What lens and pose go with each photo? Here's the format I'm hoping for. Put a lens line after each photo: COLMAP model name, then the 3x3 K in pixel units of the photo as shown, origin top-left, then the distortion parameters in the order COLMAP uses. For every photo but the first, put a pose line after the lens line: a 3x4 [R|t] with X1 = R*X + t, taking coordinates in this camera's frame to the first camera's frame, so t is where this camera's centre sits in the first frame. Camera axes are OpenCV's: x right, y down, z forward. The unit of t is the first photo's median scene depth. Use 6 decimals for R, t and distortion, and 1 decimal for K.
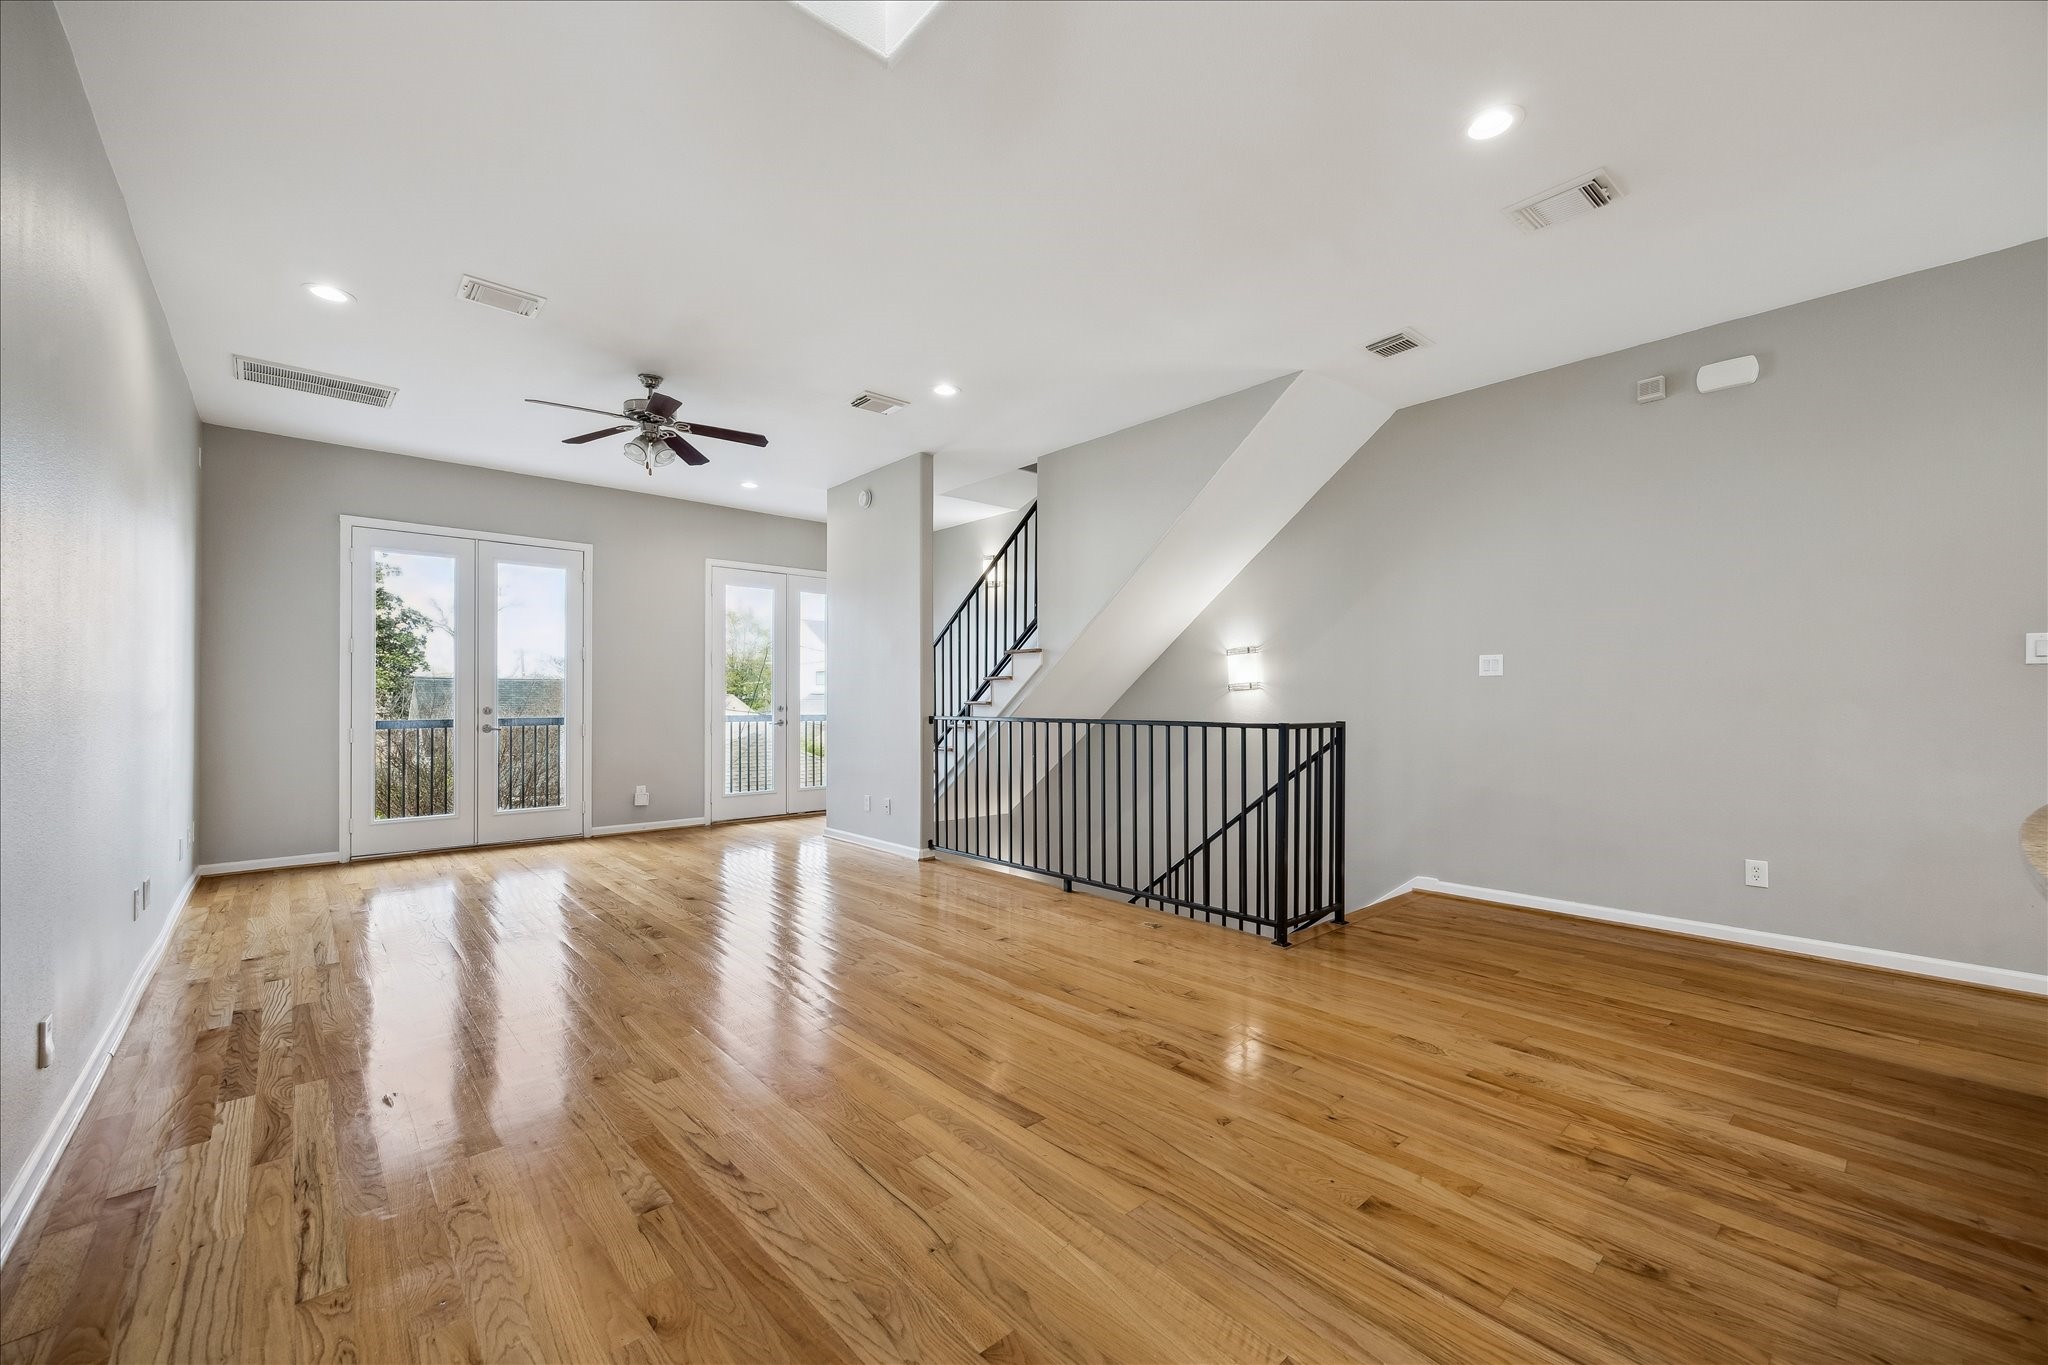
lens RADIAL K [[821.1, 0, 1028.7], [0, 821.1, 692.7], [0, 0, 1]] dist [0.002507, 0.000303]
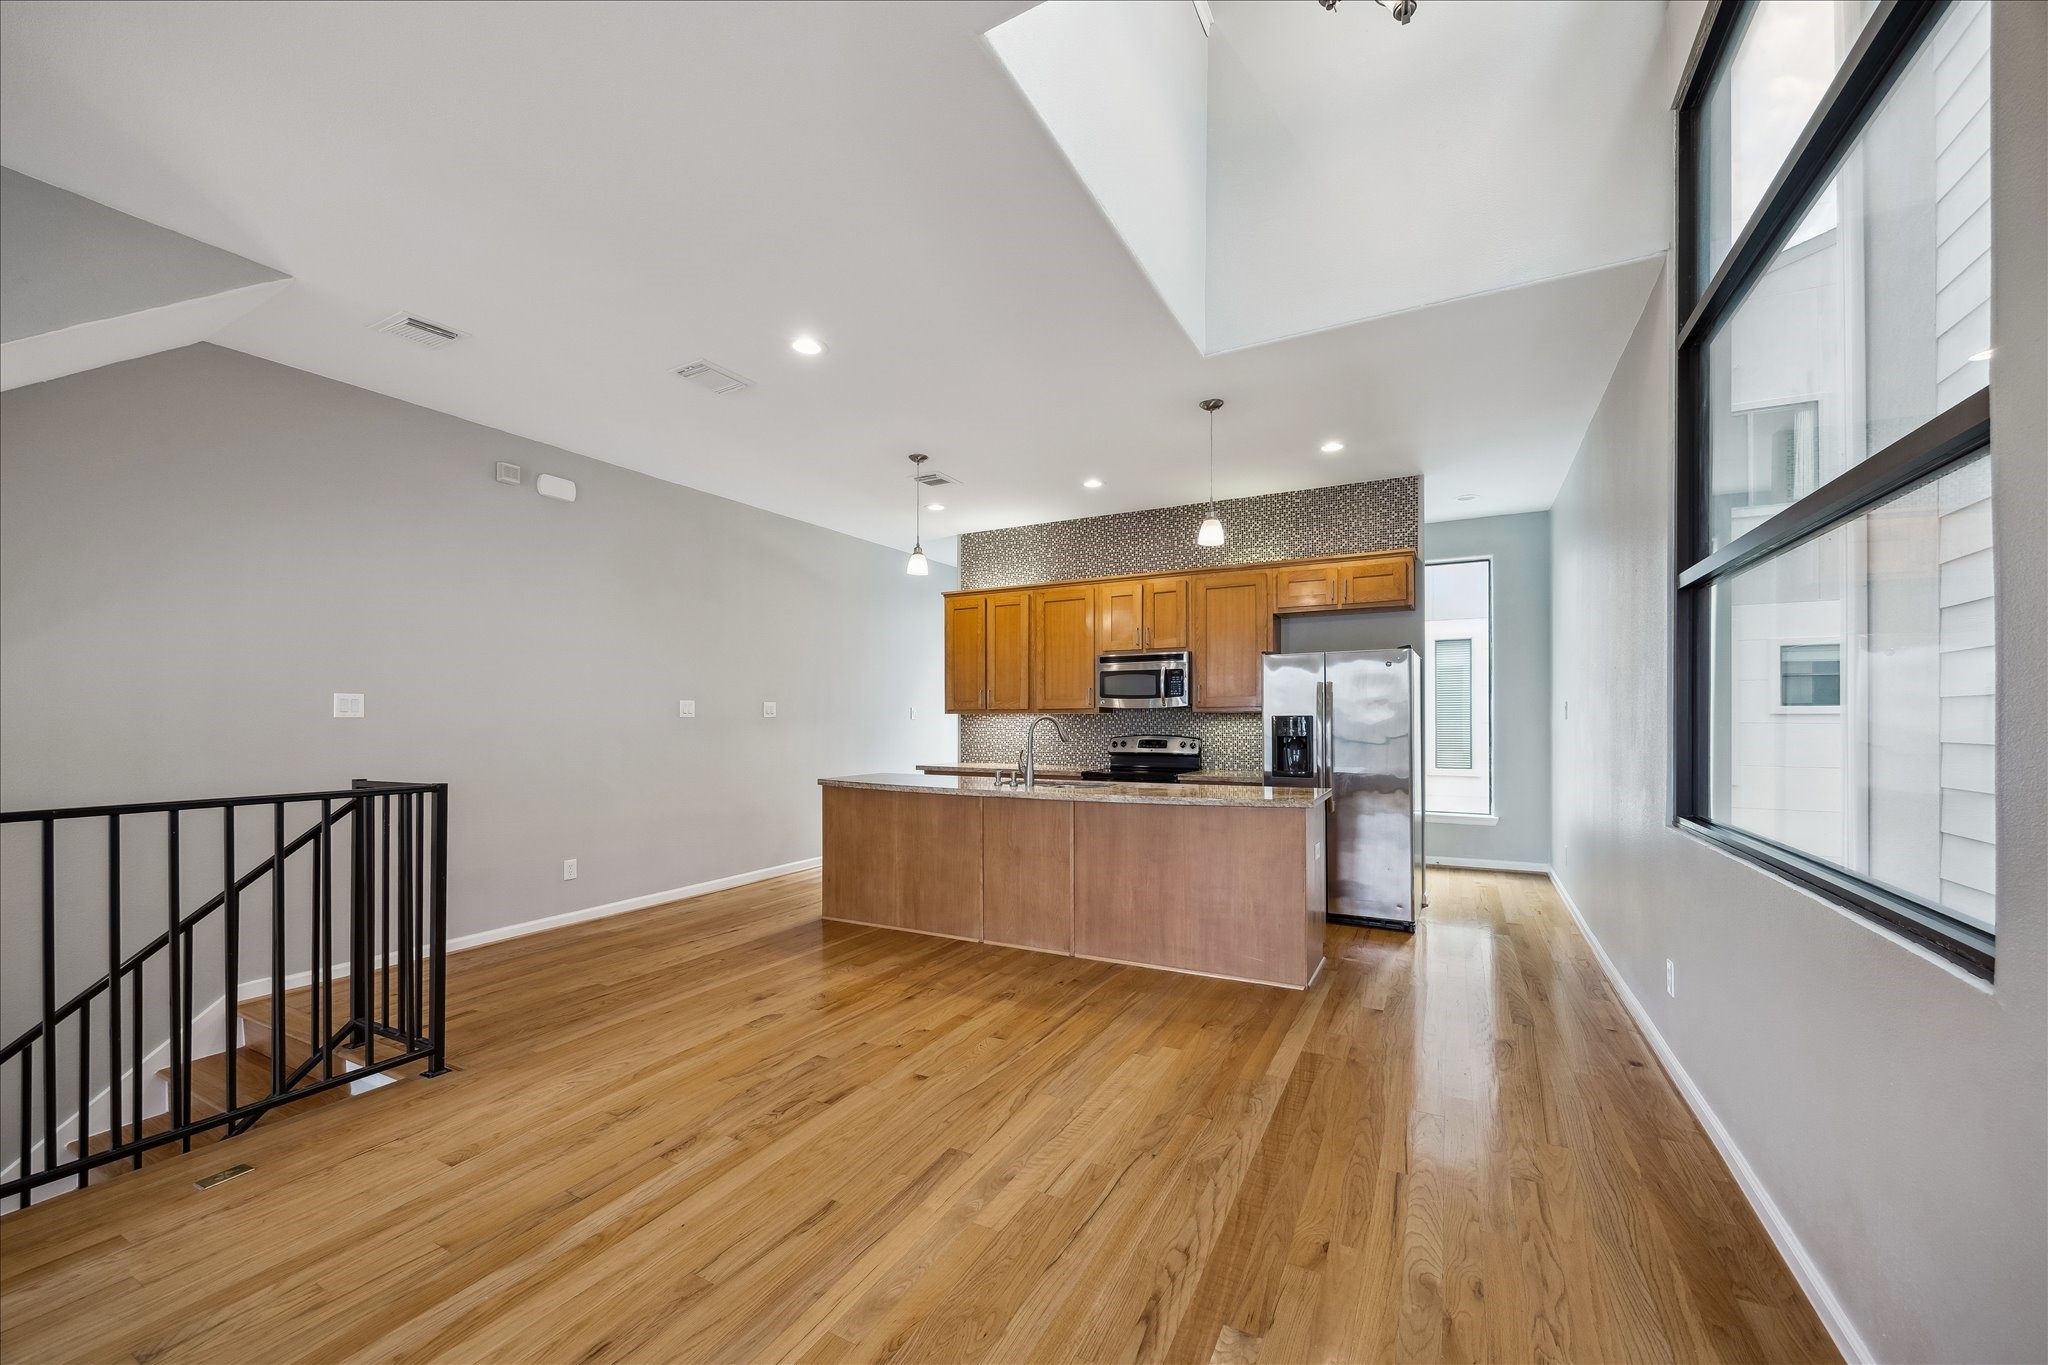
lens RADIAL K [[801.6, 0, 1027.9], [0, 801.6, 717.3], [0, 0, 1]] dist [-0.000082, 0.000019]
pose [[-0.347040, 0.004238, 0.937841, -0.438895], [-0.005174, 0.999966, -0.006433, -0.017249], [-0.937836, -0.007085, -0.347006, 0.558278]]
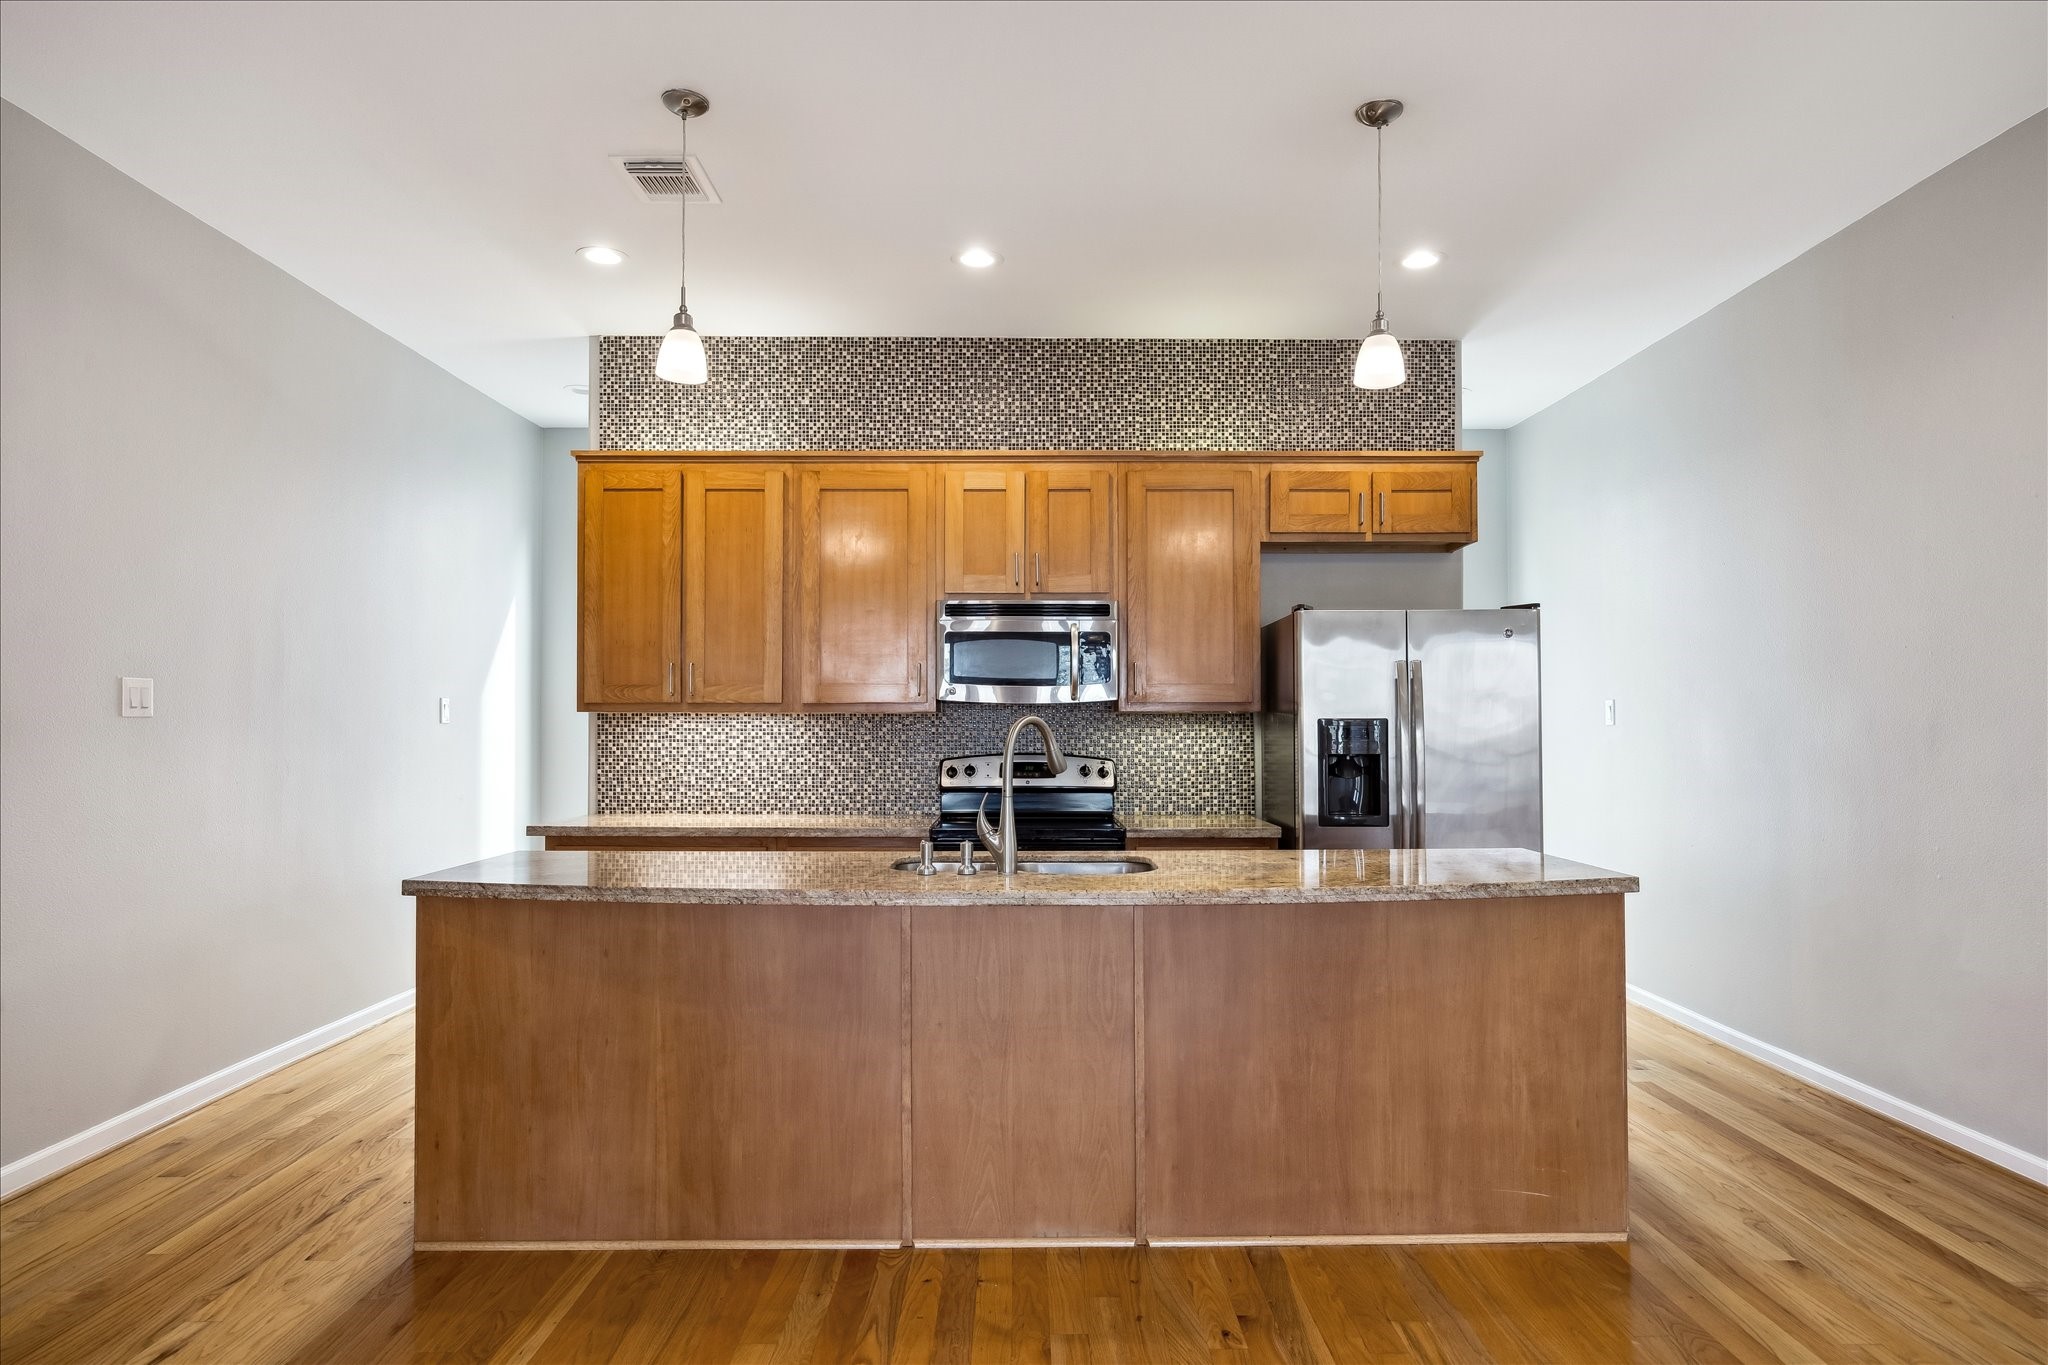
lens RADIAL K [[1172.9, 0, 1028.4], [0, 1172.9, 708.3], [0, 0, 1]] dist [0.000964, -0.000490]
pose [[-0.754005, 0.010405, 0.656786, 0.002057], [-0.004202, 0.999778, -0.020663, -0.016308], [-0.656855, -0.018339, -0.753794, 0.681032]]
